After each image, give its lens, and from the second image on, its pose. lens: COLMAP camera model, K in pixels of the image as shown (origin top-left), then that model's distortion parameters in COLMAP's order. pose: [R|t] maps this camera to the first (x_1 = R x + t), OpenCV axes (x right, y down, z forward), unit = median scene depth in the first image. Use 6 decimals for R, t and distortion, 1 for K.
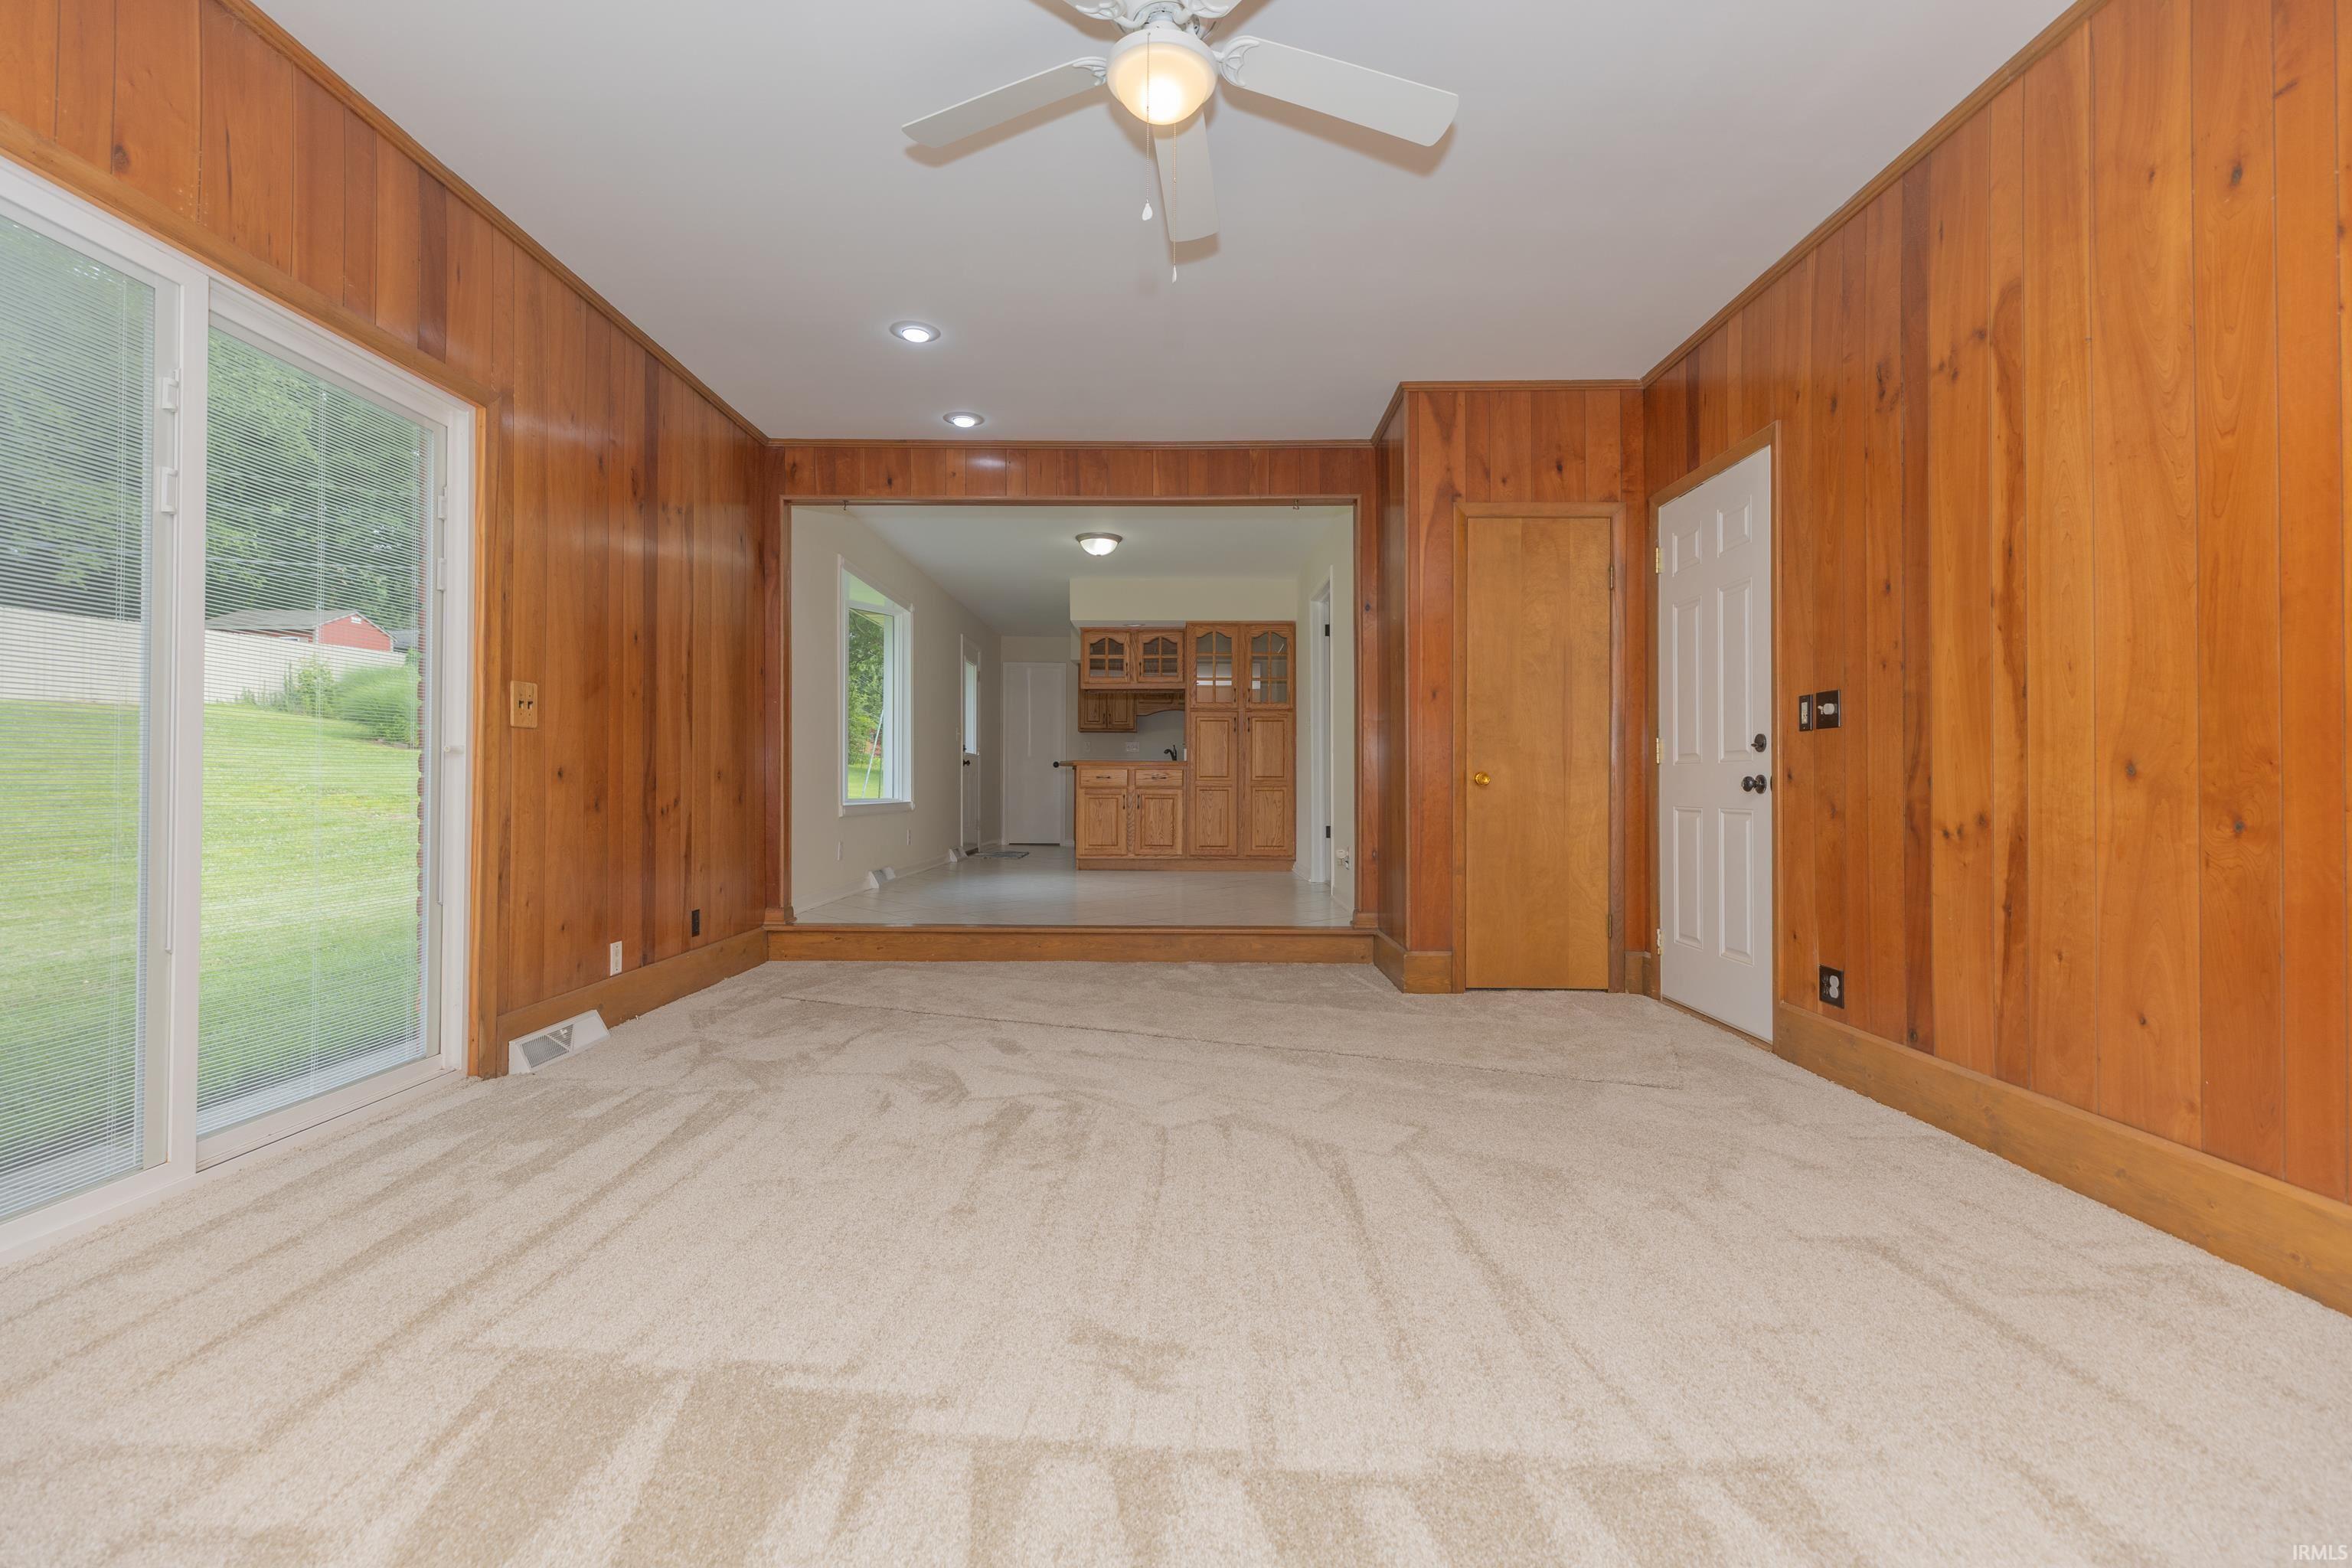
lens RADIAL K [[1198.2, 0, 1127.6], [0, 1198.2, 769.6], [0, 0, 1]] dist [0.013004, -0.001139]
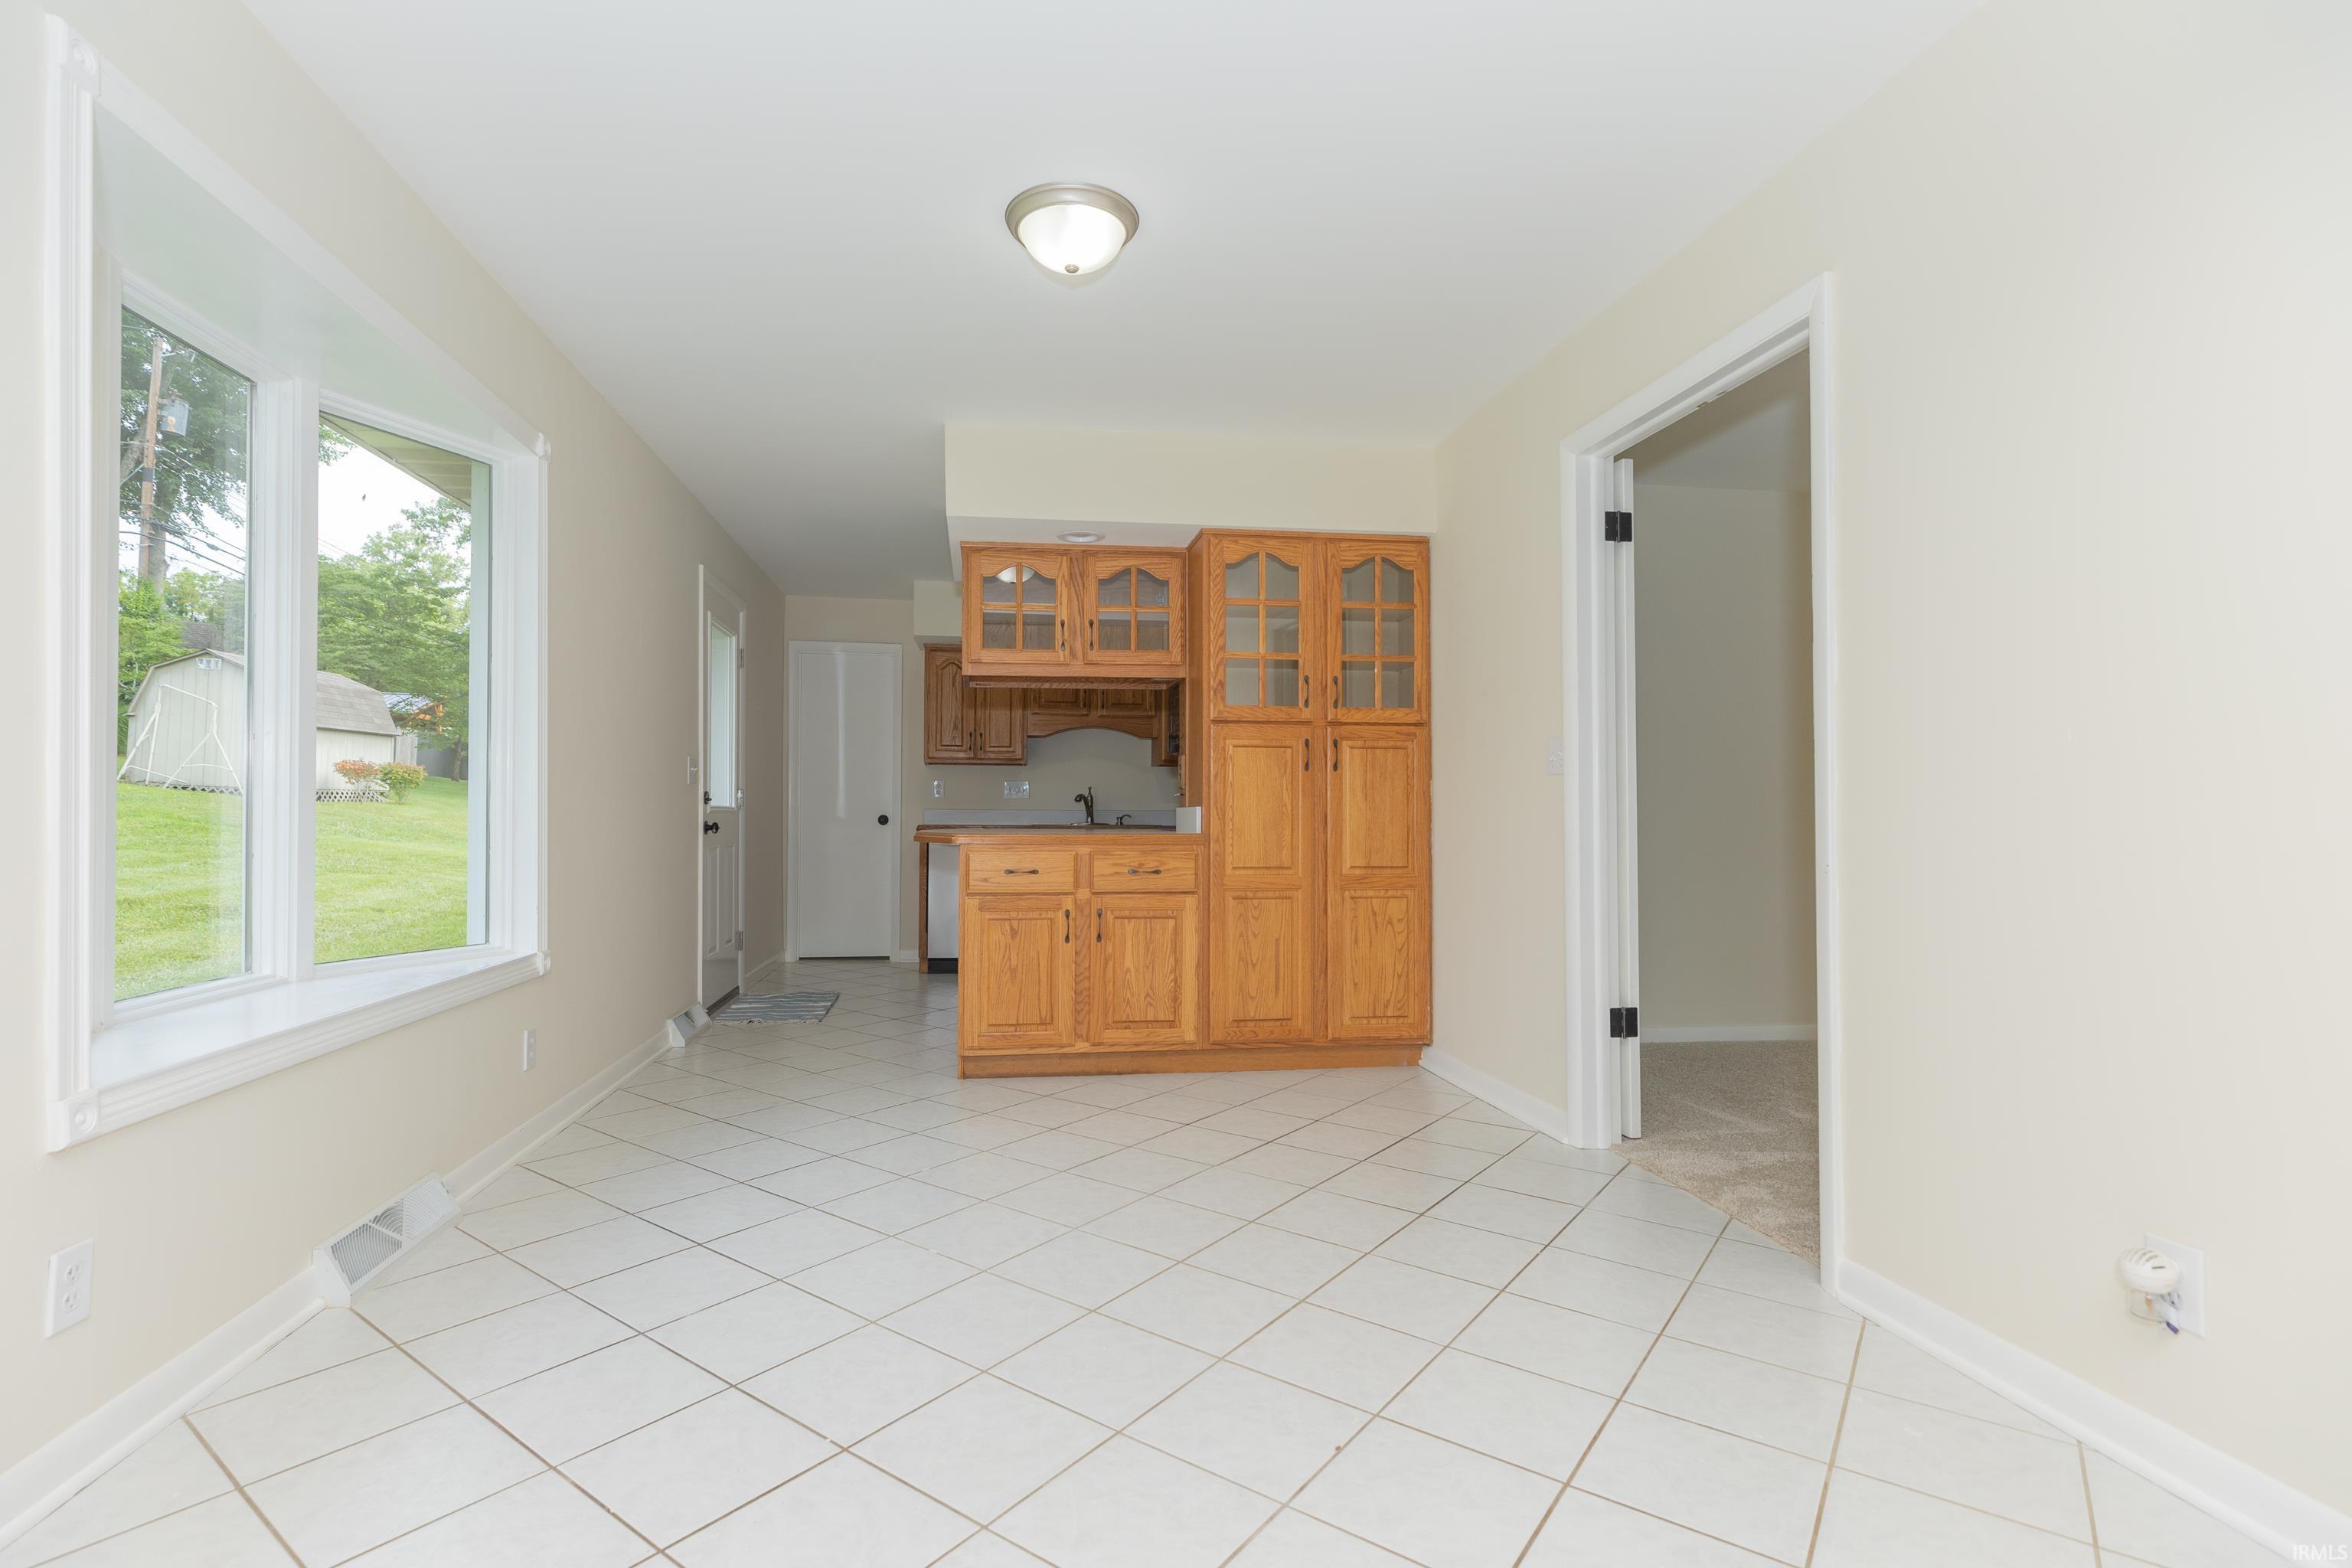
lens RADIAL K [[1198.2, 0, 1127.6], [0, 1198.2, 769.6], [0, 0, 1]] dist [0.013004, -0.001139]
pose [[0.985575, 0.002569, 0.169219, -0.056131], [0.001195, 0.999754, -0.022136, -0.021306], [-0.169235, 0.022019, 0.985330, 0.553321]]
